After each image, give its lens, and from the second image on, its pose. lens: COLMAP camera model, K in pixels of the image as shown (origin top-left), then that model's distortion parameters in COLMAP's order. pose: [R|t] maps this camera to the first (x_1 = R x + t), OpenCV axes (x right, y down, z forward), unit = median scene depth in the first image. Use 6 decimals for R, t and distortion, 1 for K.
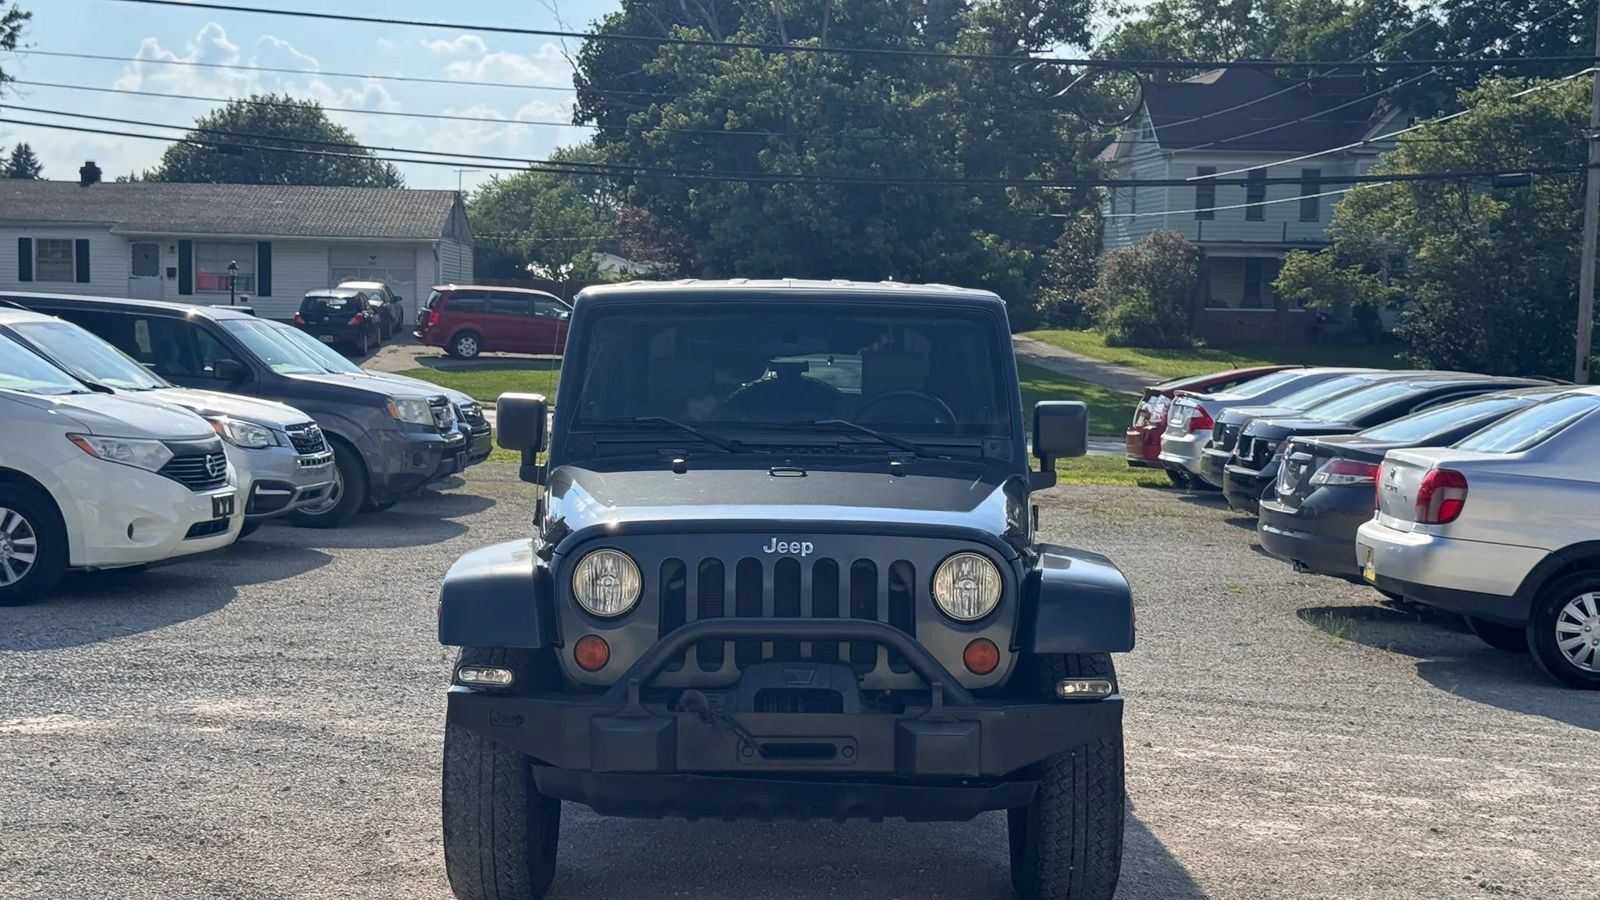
lens RADIAL K [[2229.9, 0, 796.1], [0, 2229.9, 456.9], [0, 0, 1]] dist [0.114347, 0.000000]
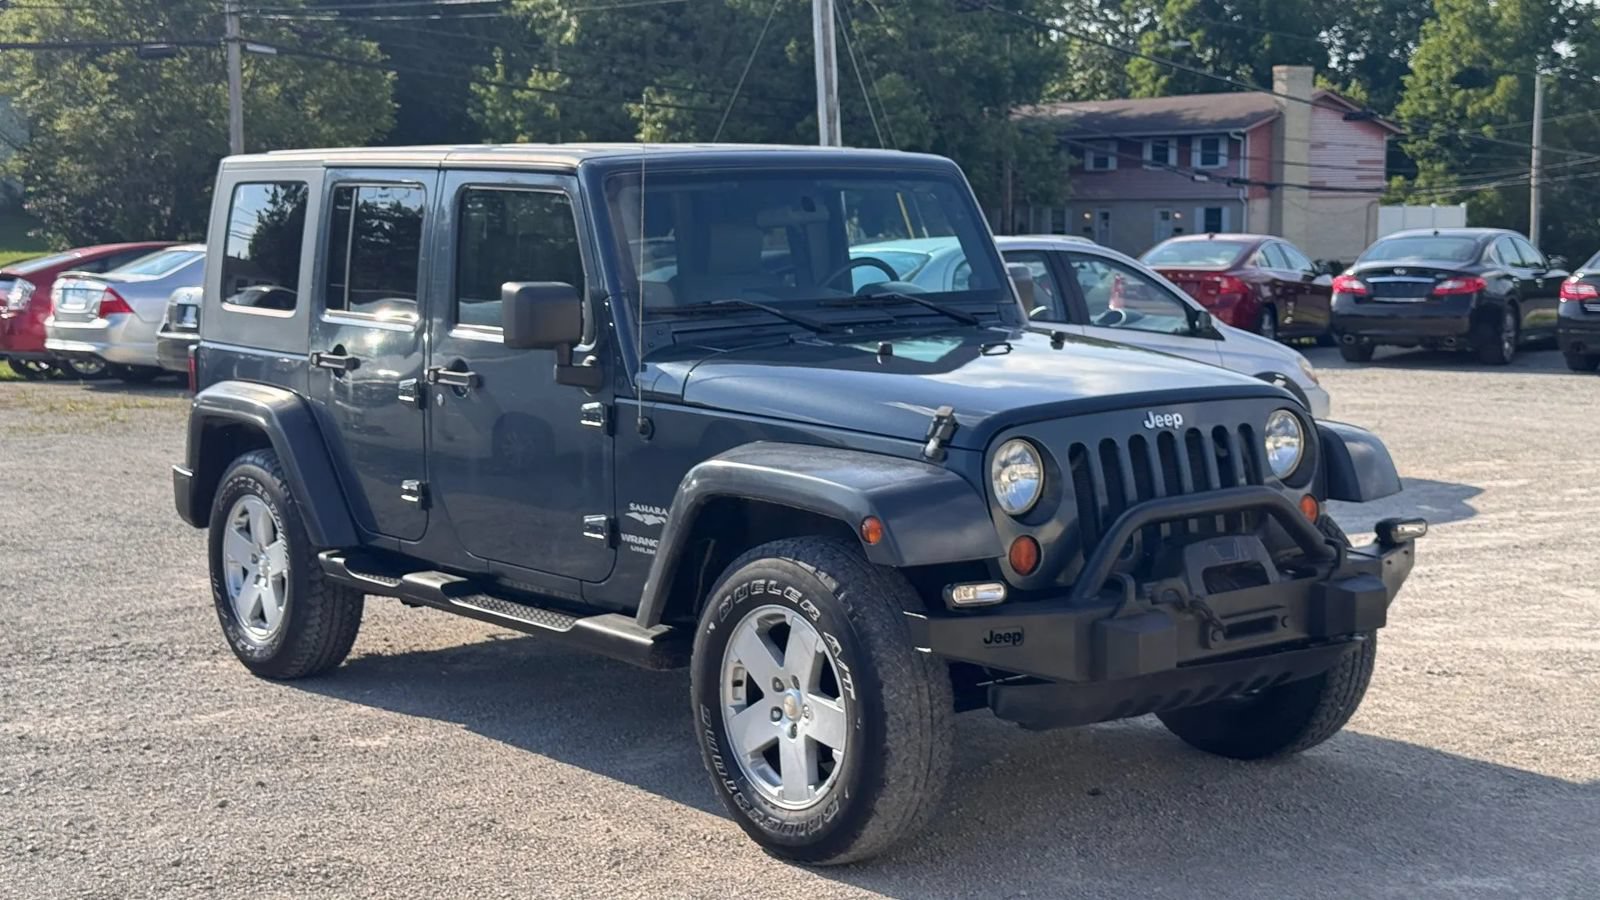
lens RADIAL K [[2229.9, 0, 798.8], [0, 2229.9, 452.8], [0, 0, 1]] dist [0.114347, 0.000000]
pose [[0.782326, -0.091667, 0.616087, -0.075619], [0.059272, 0.995579, 0.072865, -0.002584], [-0.620042, -0.020487, 0.784301, 0.037245]]
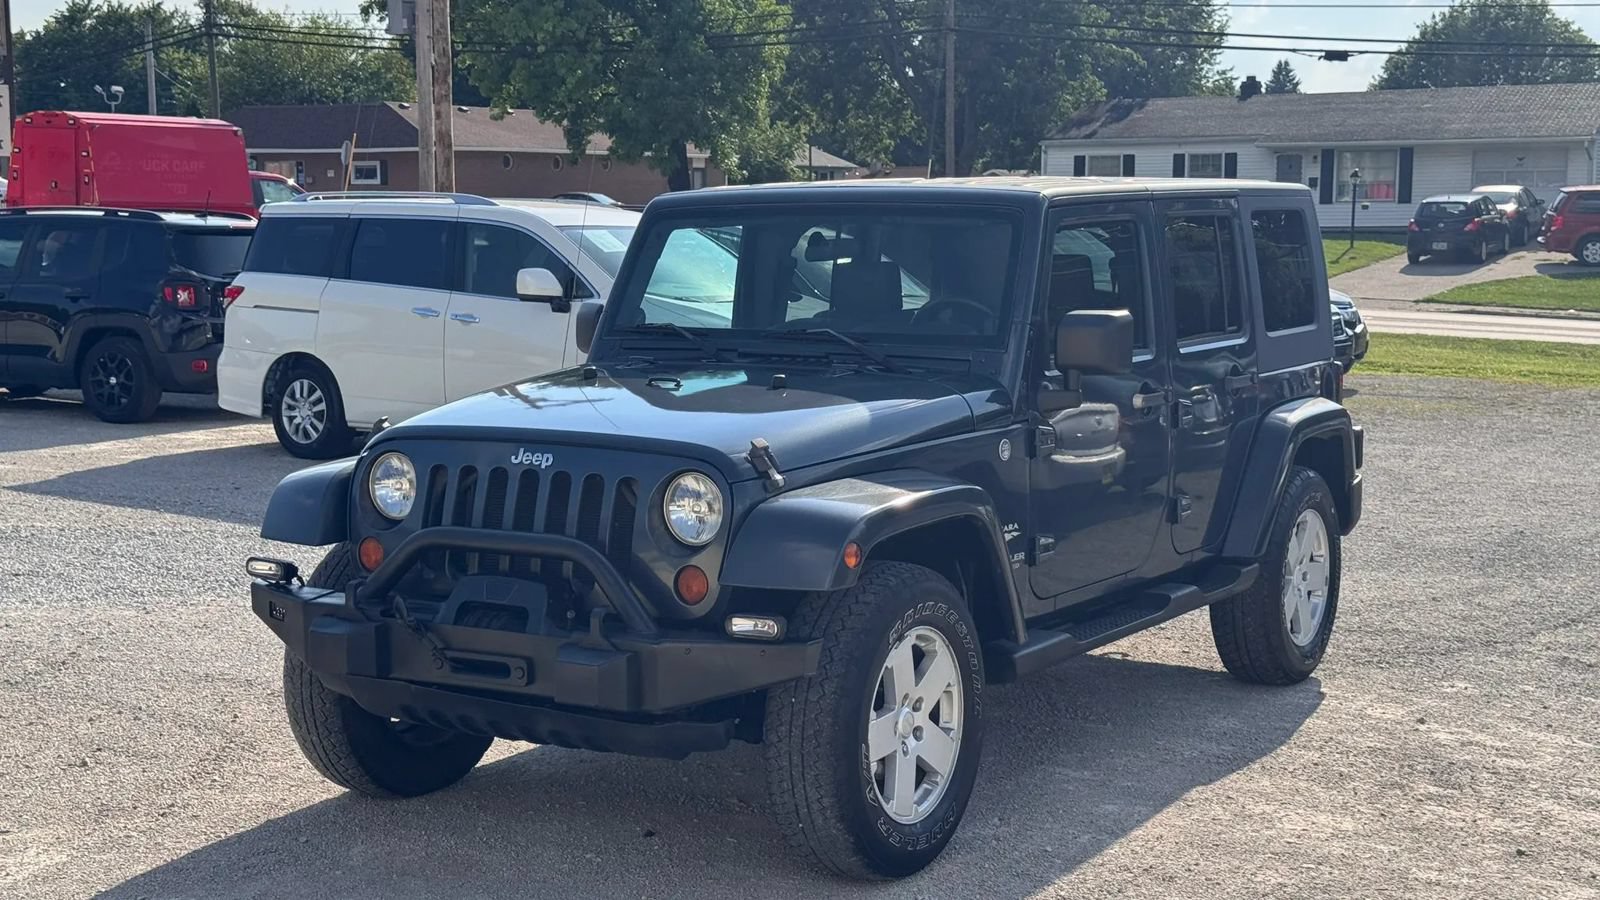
lens RADIAL K [[2229.9, 0, 799.8], [0, 2229.9, 441.2], [0, 0, 1]] dist [0.114347, 0.000000]
pose [[0.851318, 0.037523, -0.523307, 0.063765], [-0.020192, 0.999044, 0.038786, -0.000695], [0.524262, -0.022453, 0.851261, 0.025412]]
